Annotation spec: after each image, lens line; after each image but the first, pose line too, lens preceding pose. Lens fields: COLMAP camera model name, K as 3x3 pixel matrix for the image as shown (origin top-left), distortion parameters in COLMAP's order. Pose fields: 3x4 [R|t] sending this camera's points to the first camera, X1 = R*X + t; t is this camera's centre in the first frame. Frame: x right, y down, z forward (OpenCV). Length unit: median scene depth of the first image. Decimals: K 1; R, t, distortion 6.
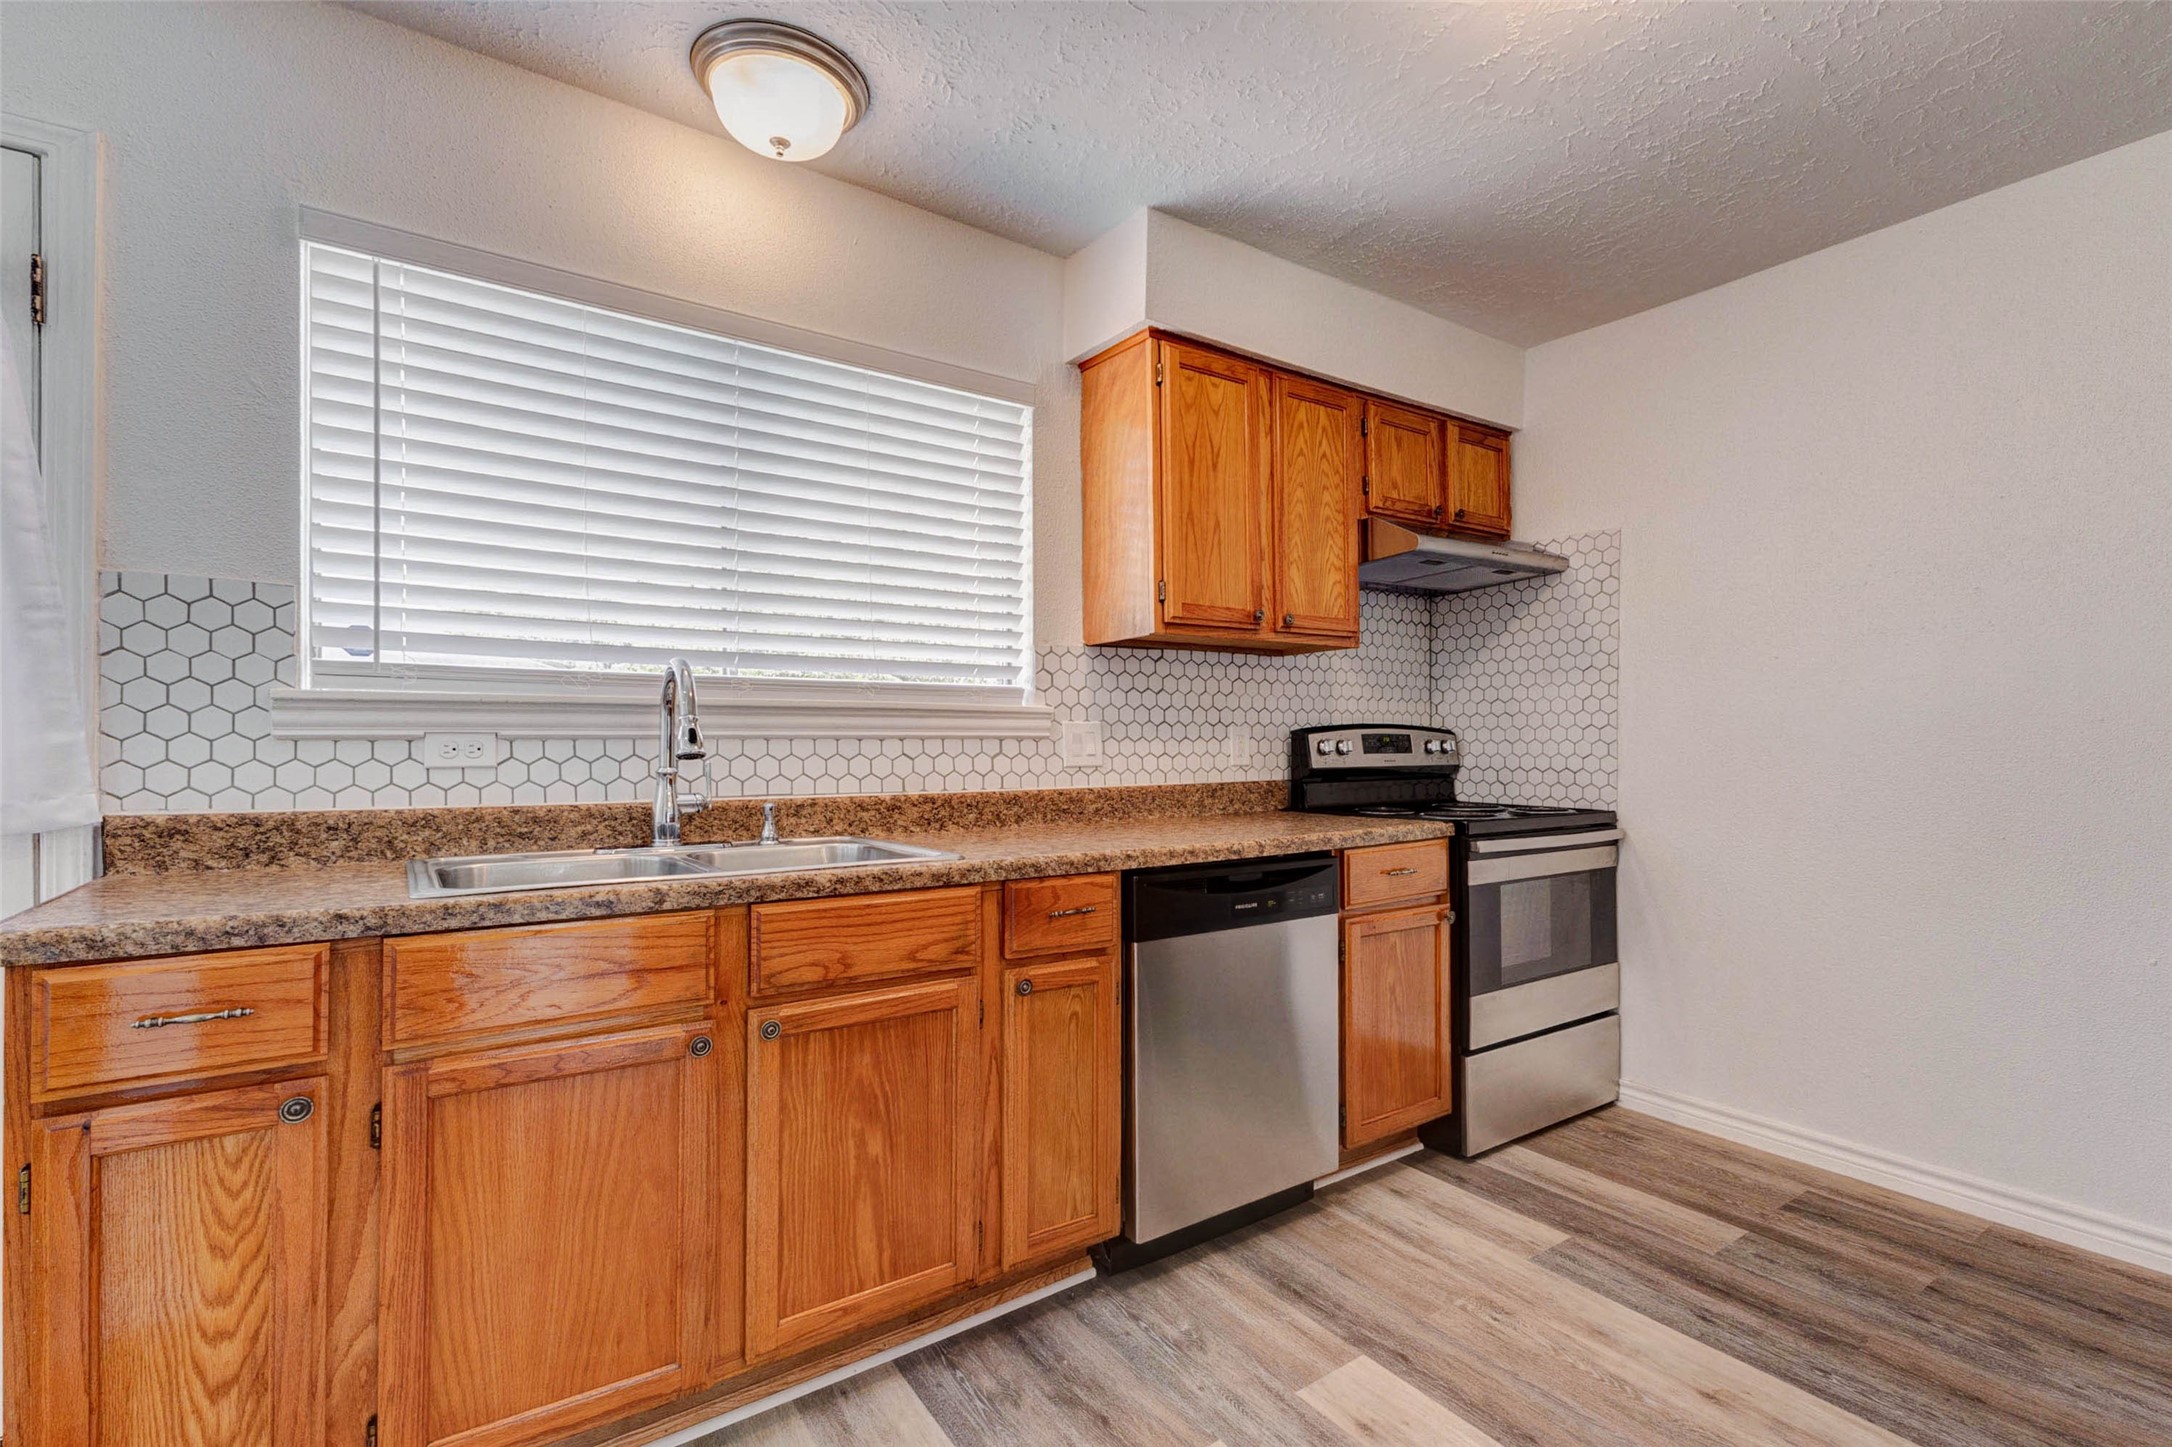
lens RADIAL K [[968.4, 0, 1092.5], [0, 968.4, 746.0], [0, 0, 1]] dist [0.019863, -0.003996]
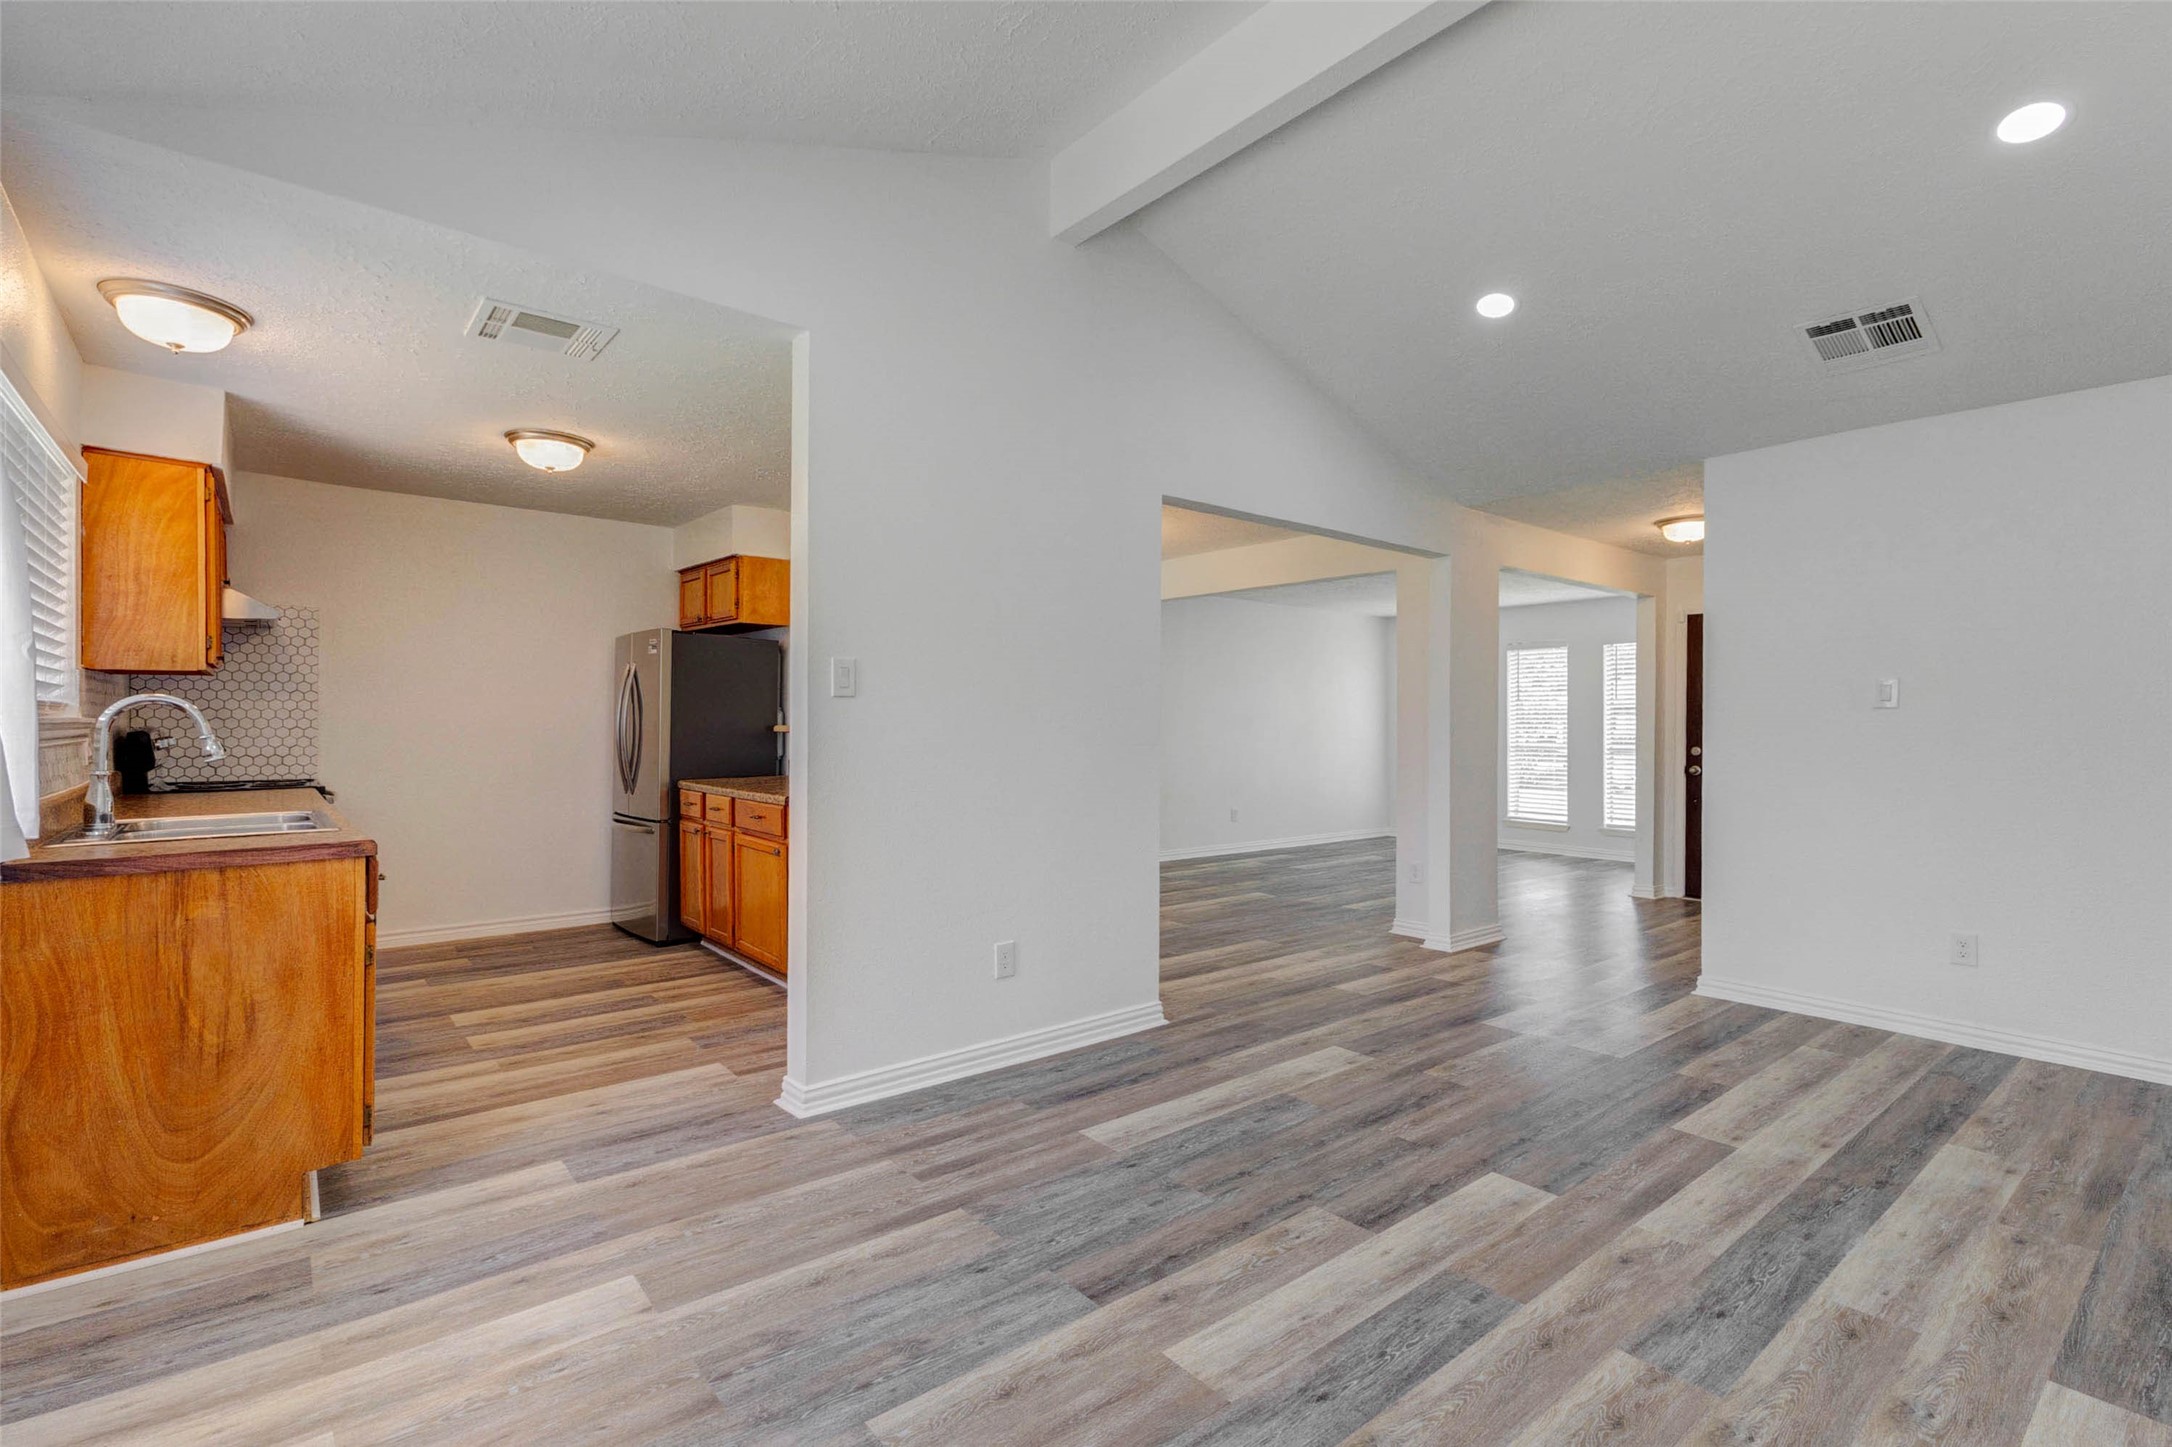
lens RADIAL K [[968.4, 0, 1094.5], [0, 968.4, 727.3], [0, 0, 1]] dist [0.019863, -0.003996]
pose [[-0.087353, 0.001178, 0.996177, -1.697178], [0.002518, 0.999996, -0.000962, -0.023789], [-0.996174, 0.002424, -0.087356, -0.222539]]
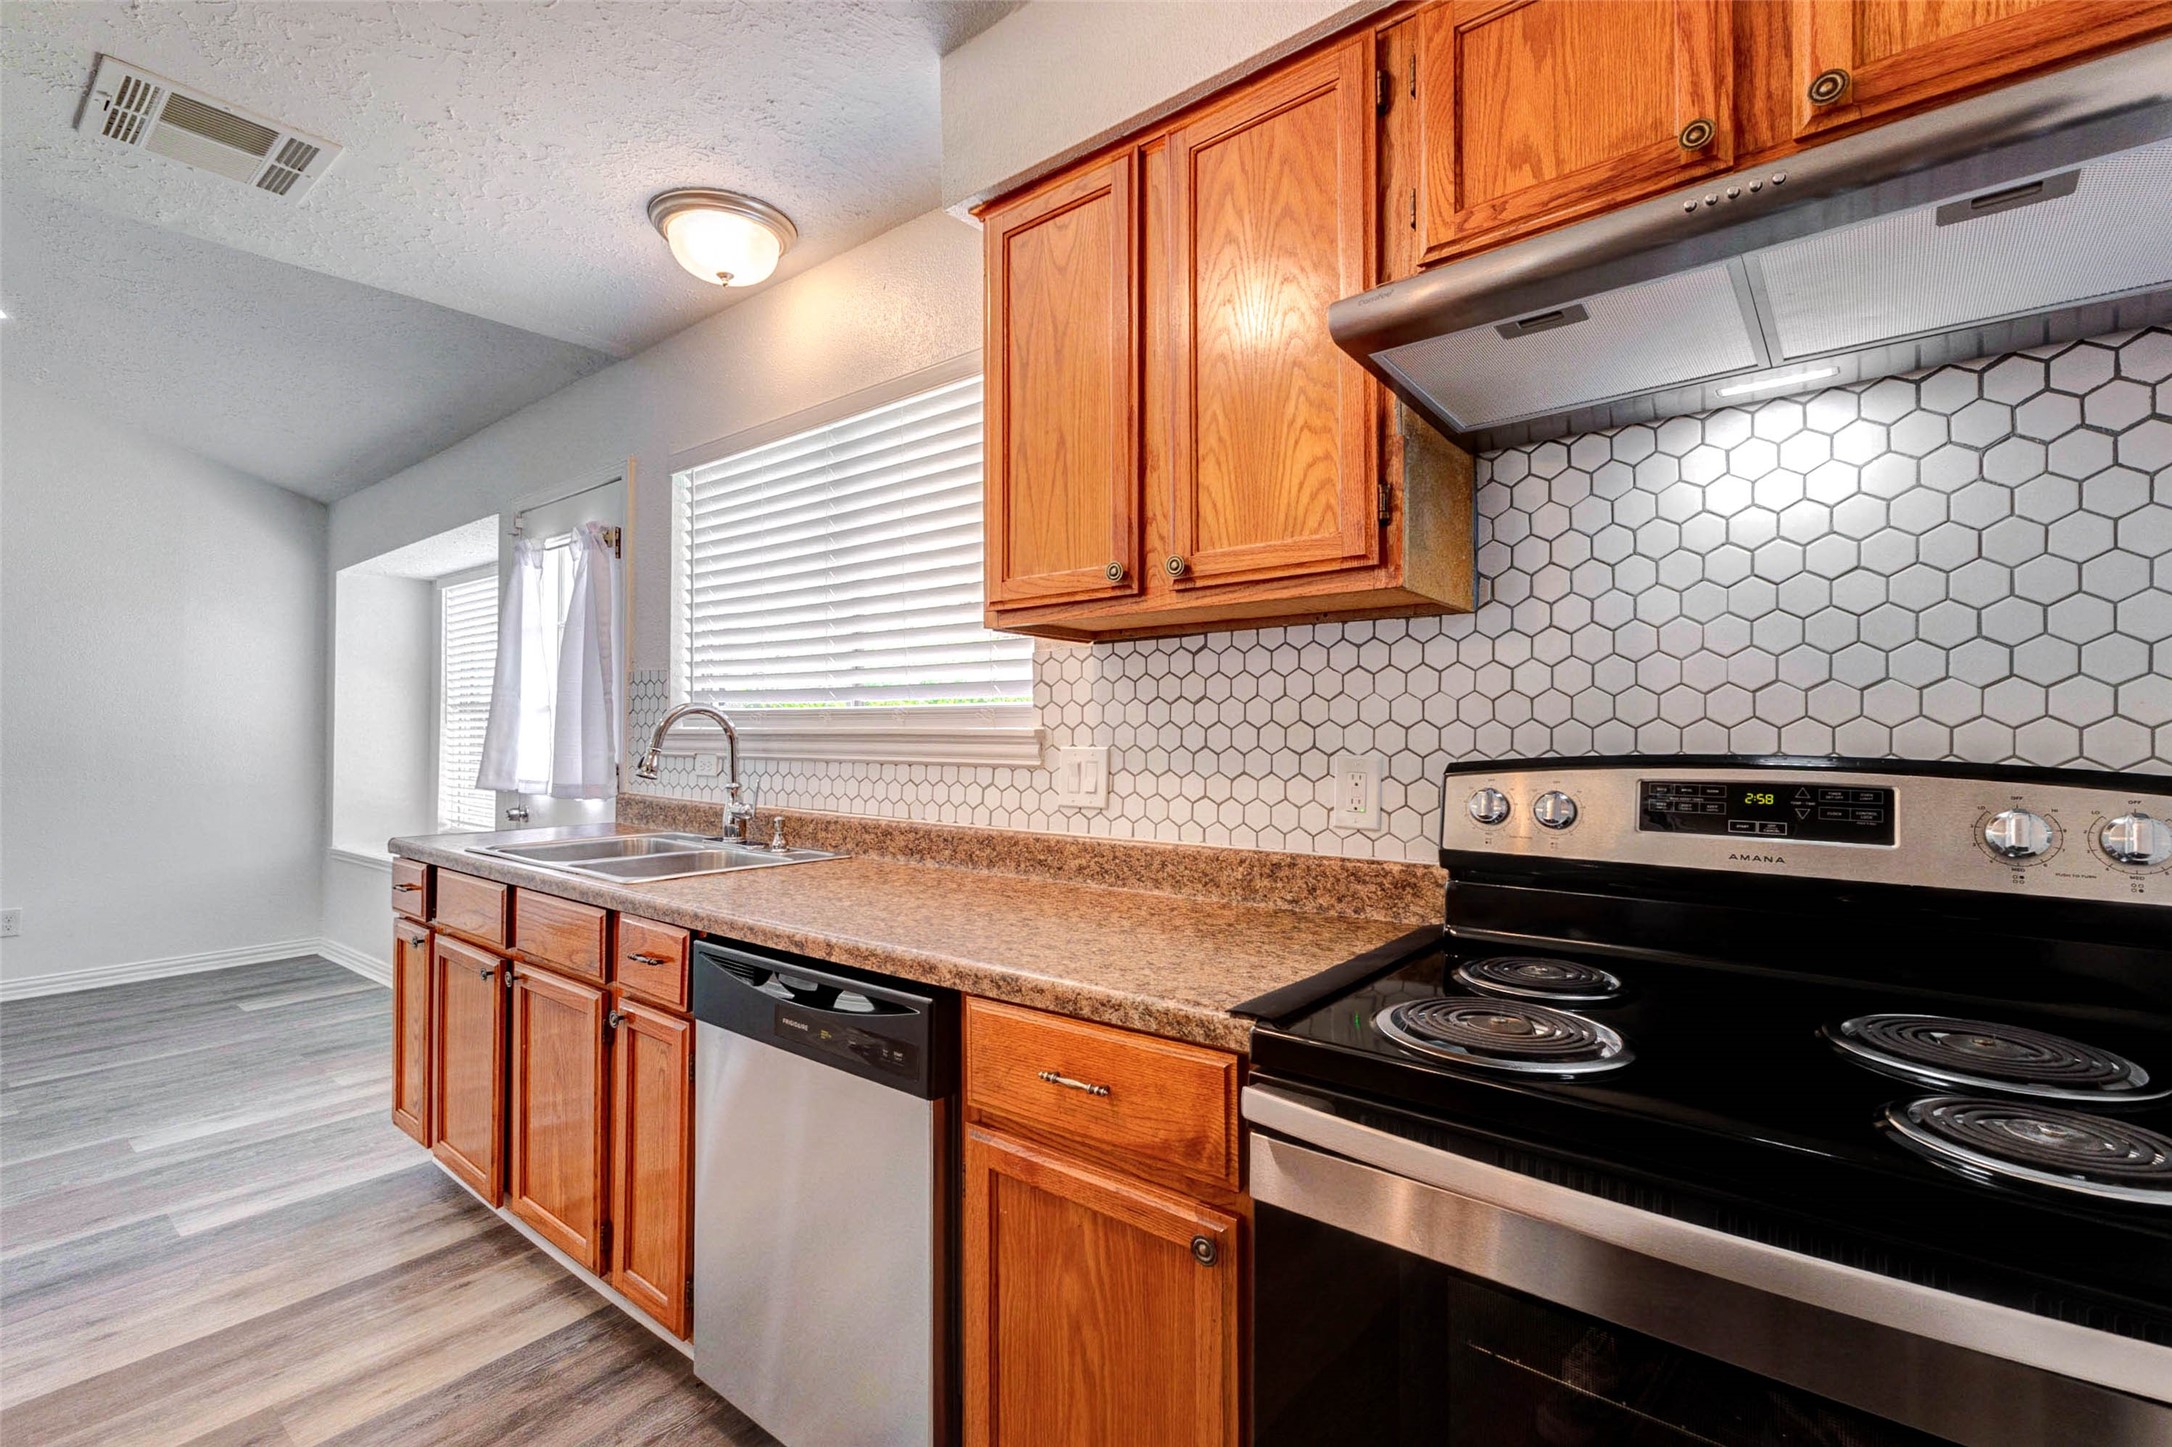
lens RADIAL K [[968.4, 0, 1096.0], [0, 968.4, 722.7], [0, 0, 1]] dist [0.019863, -0.003996]
pose [[0.273652, -0.006807, -0.961805, 0.872892], [-0.003787, 0.999960, -0.008155, -0.046432], [0.961821, 0.005874, 0.273615, 0.992003]]
